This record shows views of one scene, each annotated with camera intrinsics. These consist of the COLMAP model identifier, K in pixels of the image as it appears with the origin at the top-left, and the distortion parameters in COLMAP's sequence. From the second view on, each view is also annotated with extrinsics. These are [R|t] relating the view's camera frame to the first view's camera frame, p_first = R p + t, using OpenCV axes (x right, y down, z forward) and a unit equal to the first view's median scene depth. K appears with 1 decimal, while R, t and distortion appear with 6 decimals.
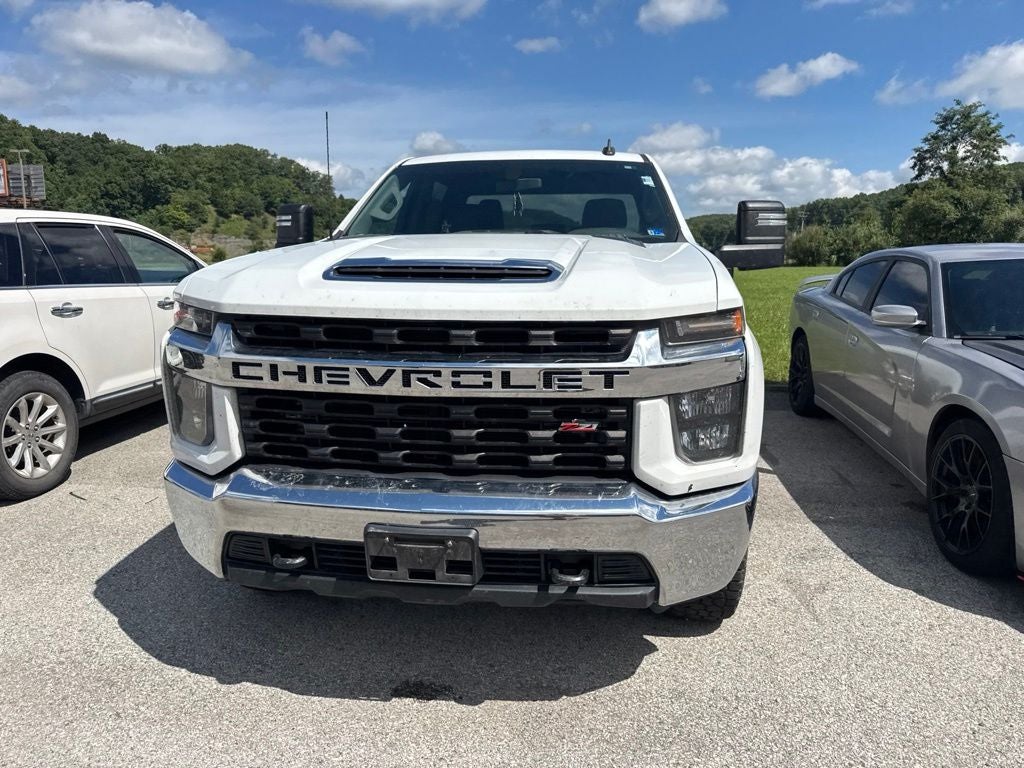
lens RADIAL K [[722.2, 0, 520.9], [0, 722.2, 385.3], [0, 0, 1]] dist [0.017132, -0.019221]
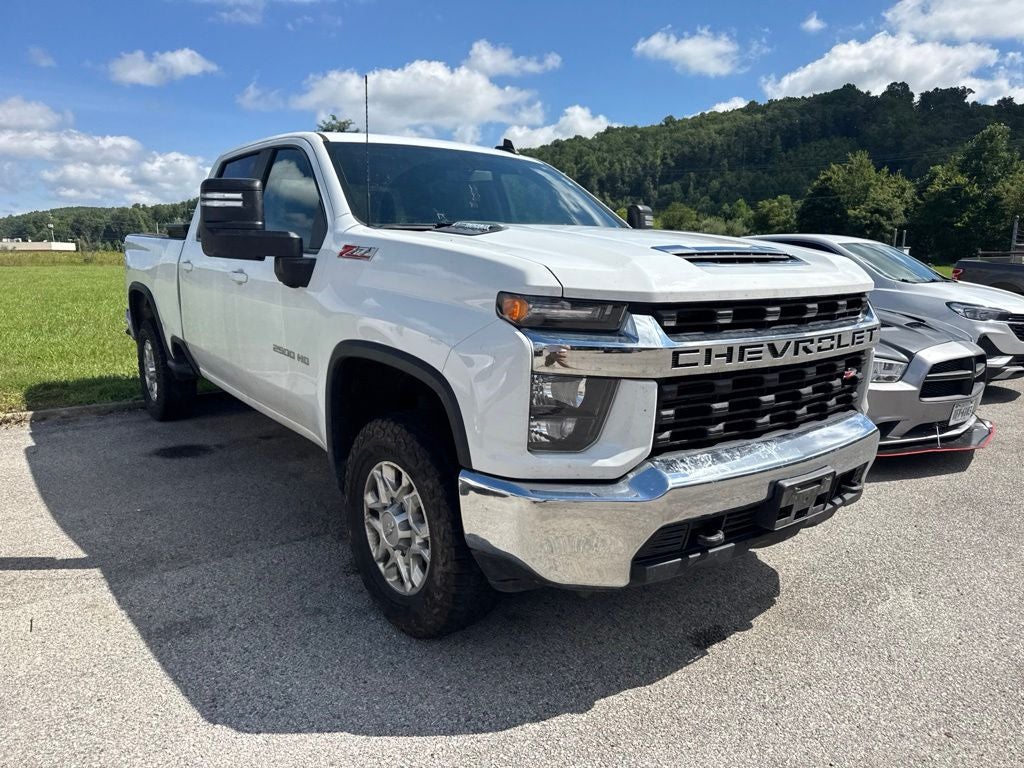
lens RADIAL K [[722.2, 0, 516.9], [0, 722.2, 389.4], [0, 0, 1]] dist [0.017132, -0.019221]
pose [[0.708311, -0.129937, 0.693838, -1.012441], [0.124632, 0.990491, 0.058261, -0.052878], [-0.694811, 0.045208, 0.717770, 0.370876]]
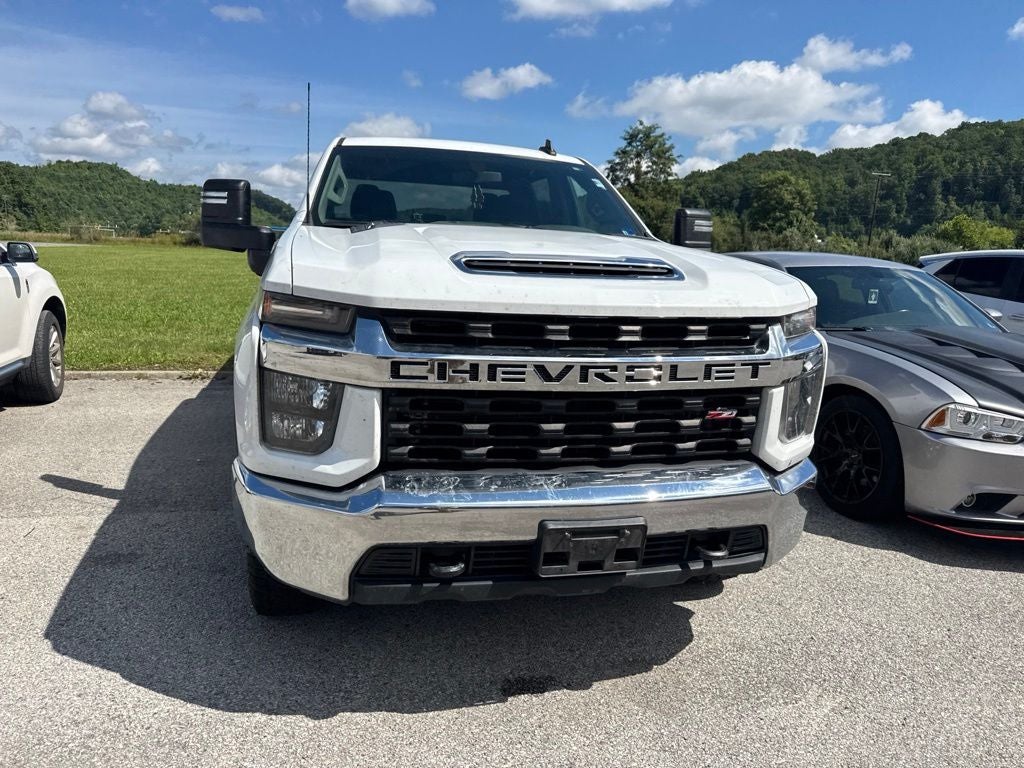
lens RADIAL K [[722.2, 0, 517.1], [0, 722.2, 381.2], [0, 0, 1]] dist [0.017132, -0.019221]
pose [[0.929104, -0.029081, 0.368674, -0.482046], [0.025887, 0.999572, 0.013605, -0.011917], [-0.368912, -0.003097, 0.929459, 0.073877]]
